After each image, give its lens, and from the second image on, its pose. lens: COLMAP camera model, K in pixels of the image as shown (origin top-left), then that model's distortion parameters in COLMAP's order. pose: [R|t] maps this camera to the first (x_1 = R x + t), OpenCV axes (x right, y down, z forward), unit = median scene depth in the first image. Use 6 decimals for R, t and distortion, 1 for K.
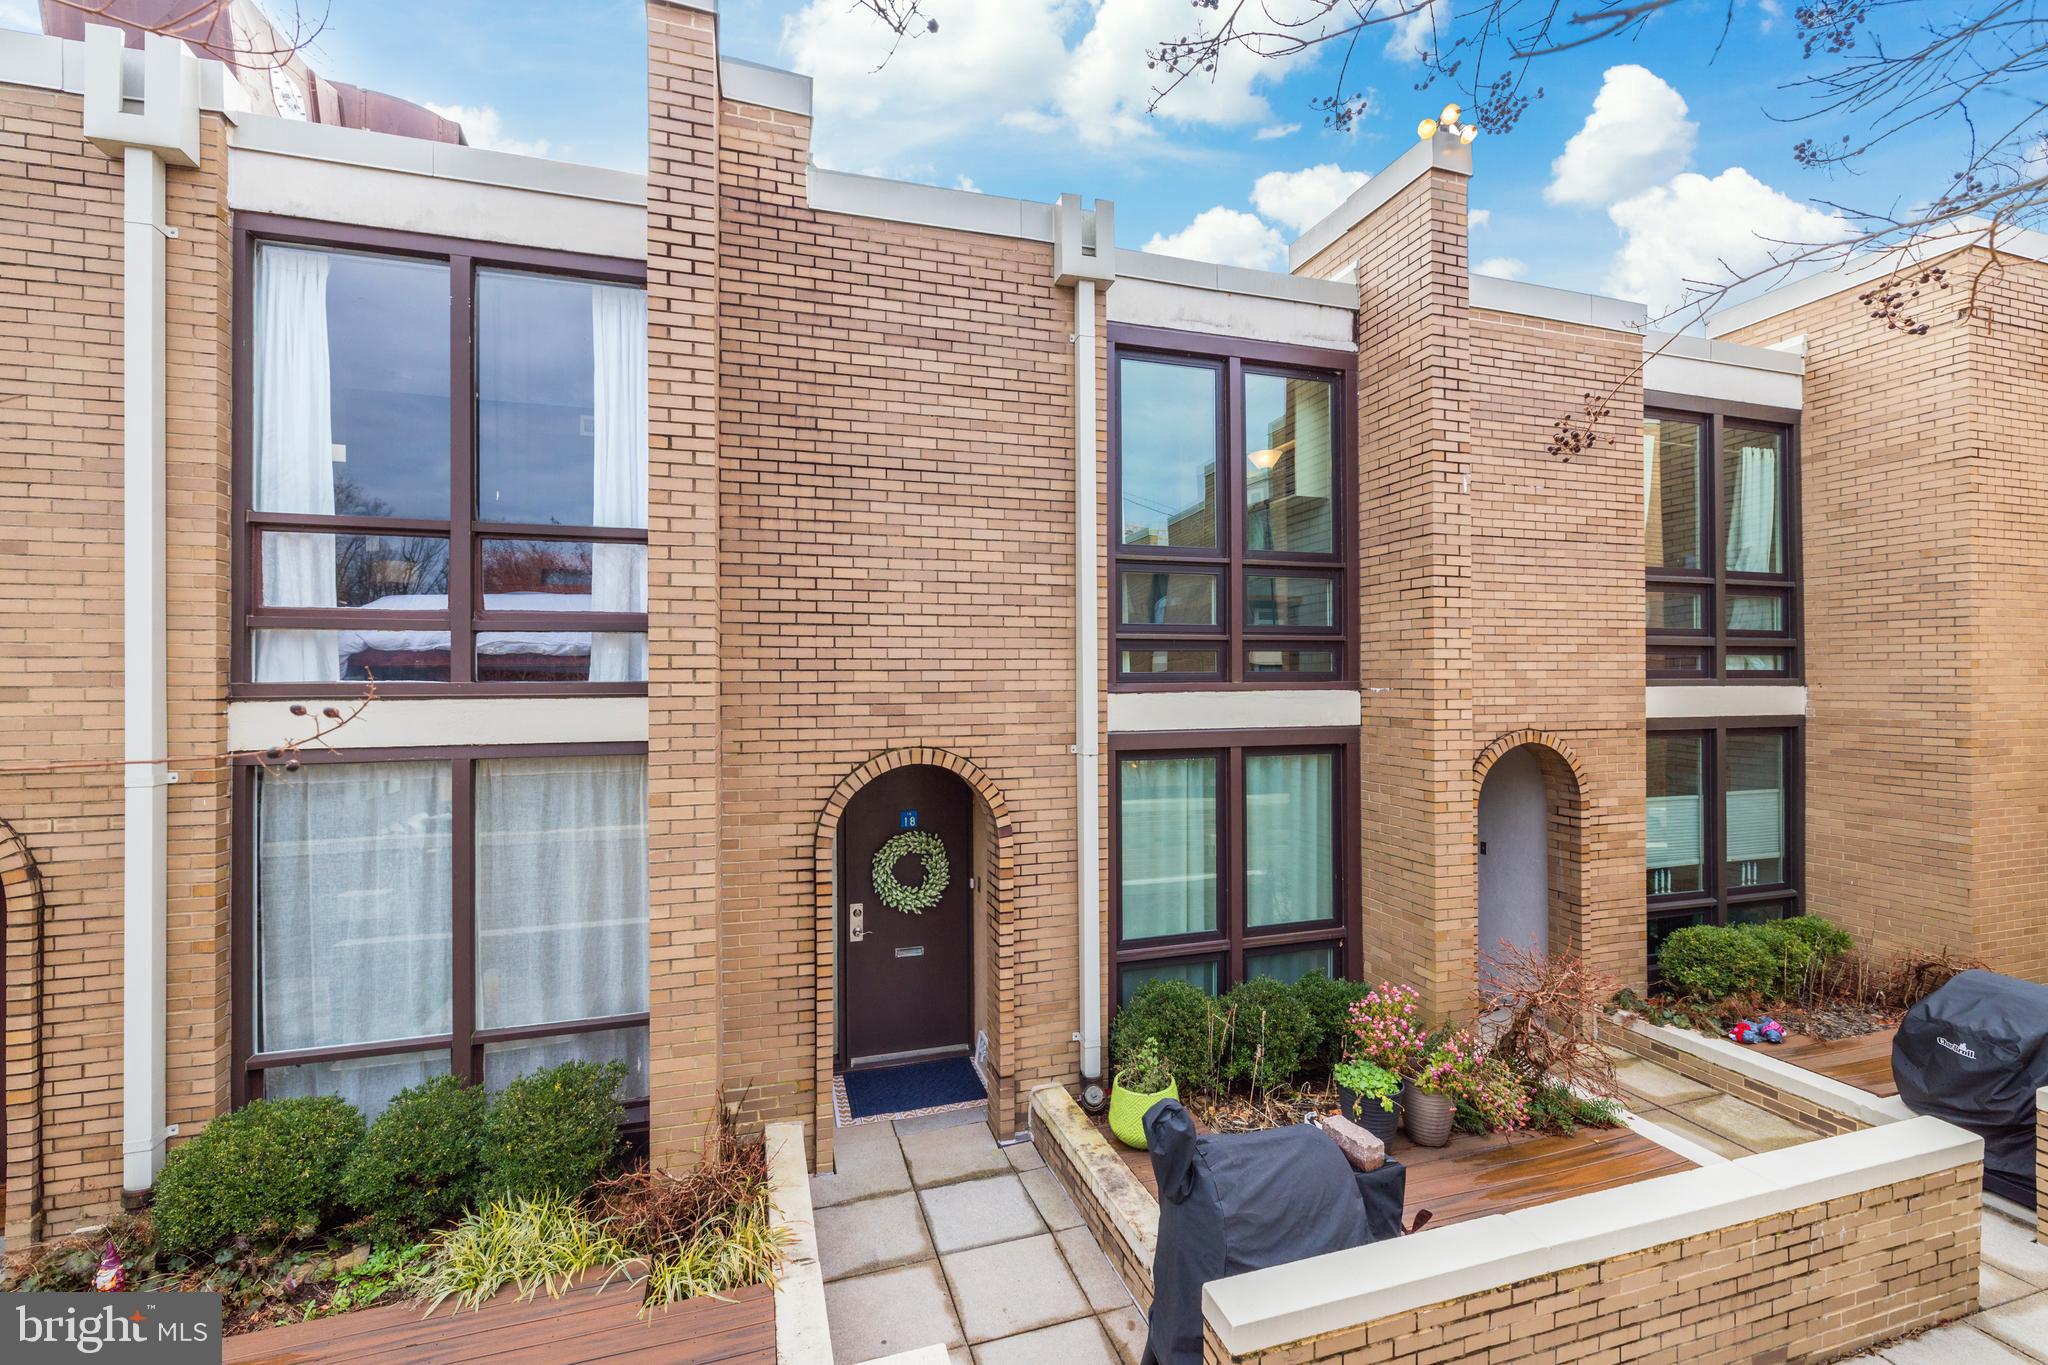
lens RADIAL K [[876.7, 0, 1023.6], [0, 876.7, 681.6], [0, 0, 1]] dist [0.001657, 0.000042]
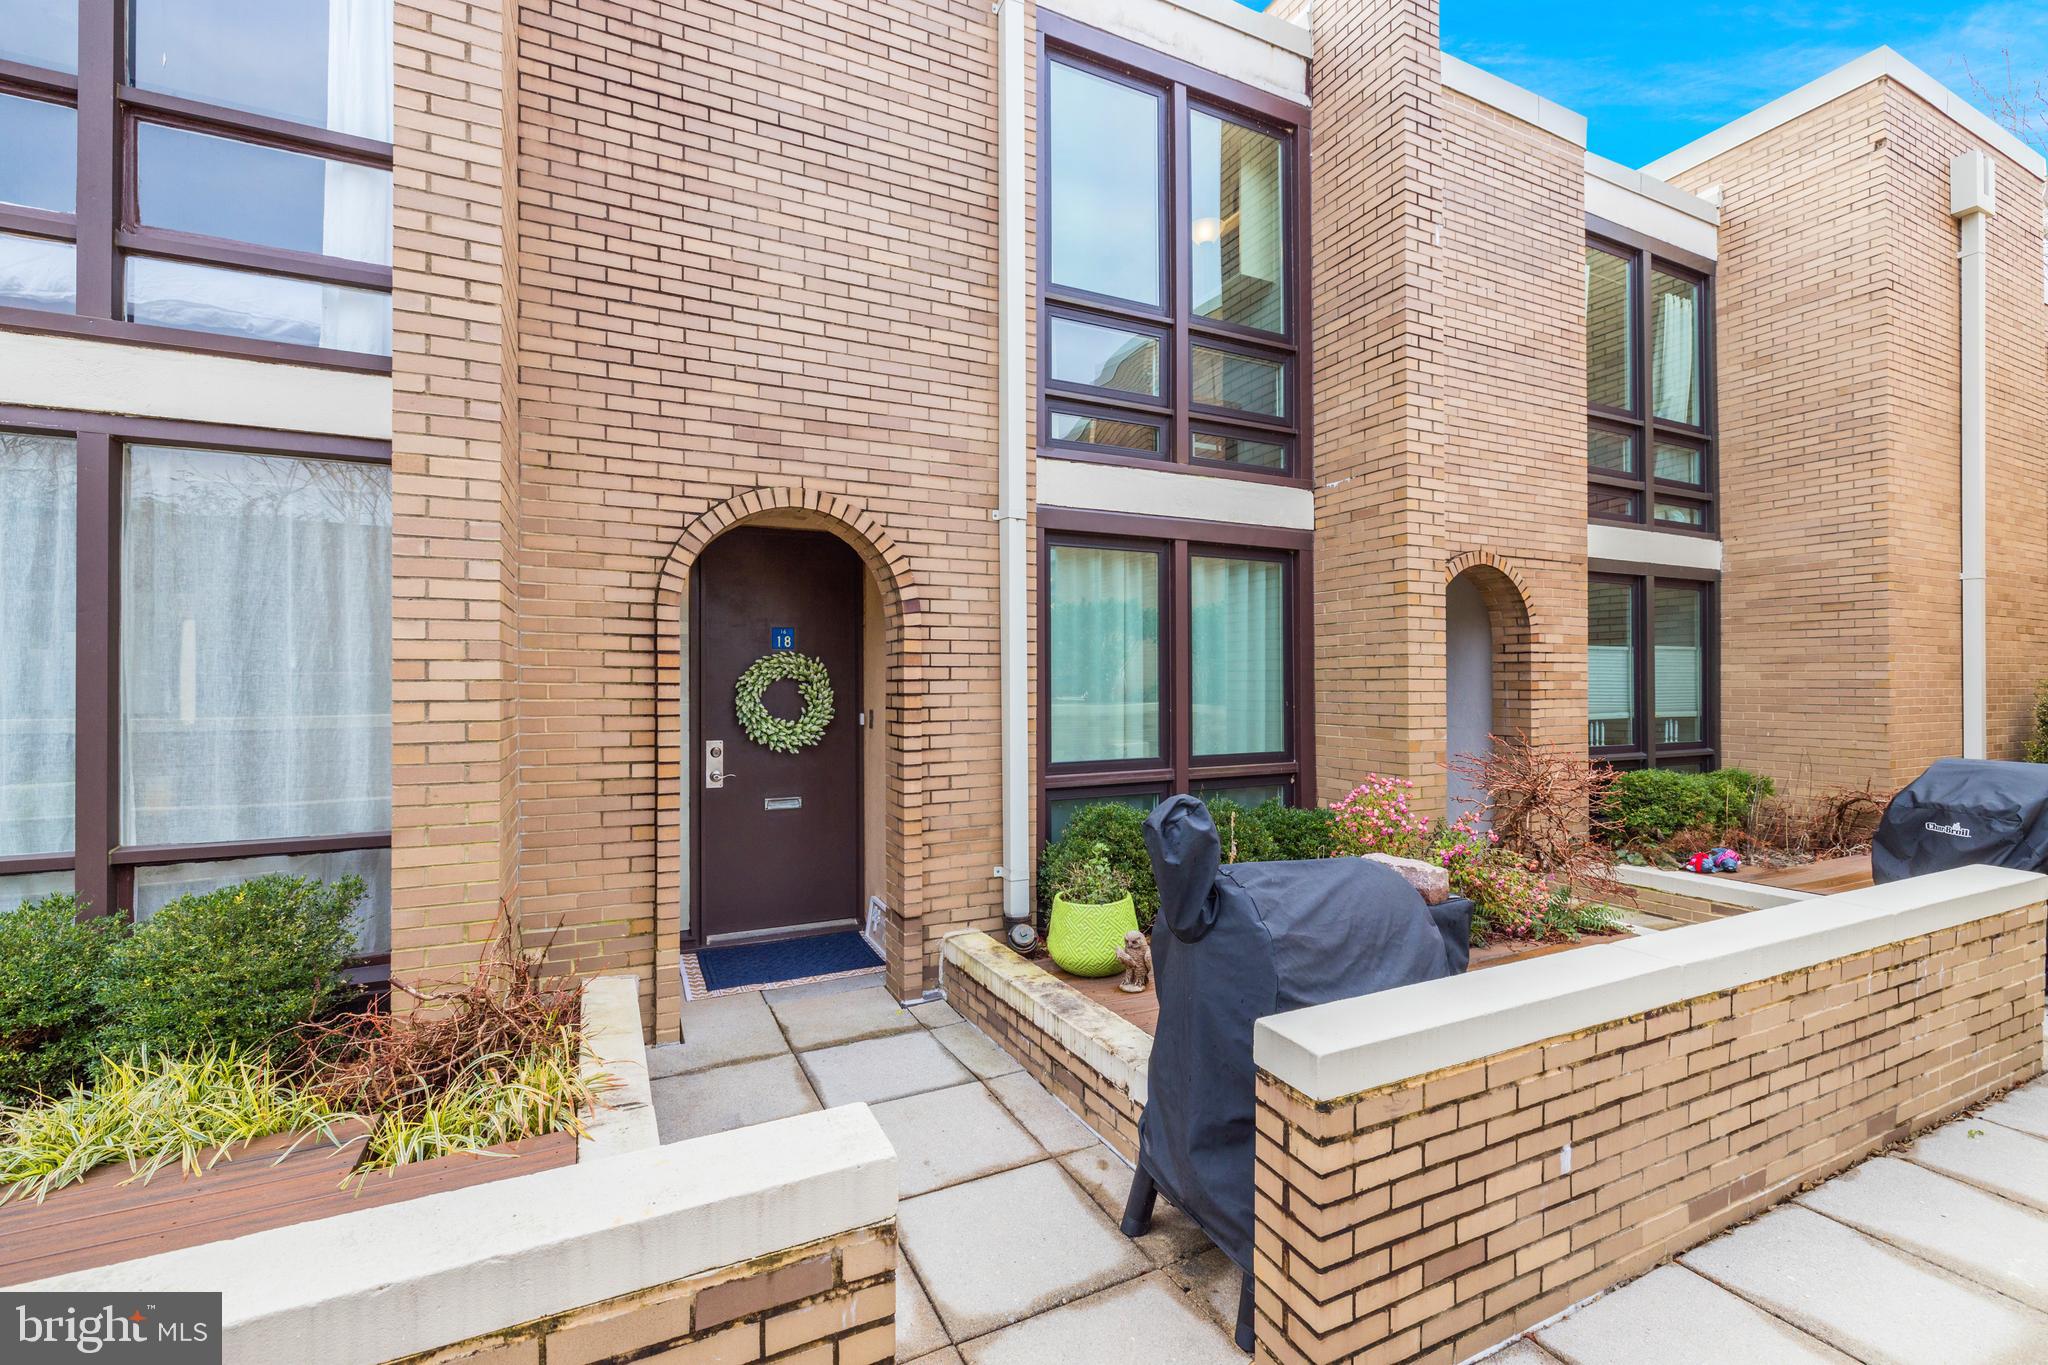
lens RADIAL K [[876.7, 0, 1026.8], [0, 876.7, 682.7], [0, 0, 1]] dist [0.001657, 0.000042]
pose [[0.988612, 0.003182, 0.150452, -0.037431], [-0.002500, 0.999986, -0.004722, 0.246958], [-0.150465, 0.004292, 0.988606, 0.210165]]
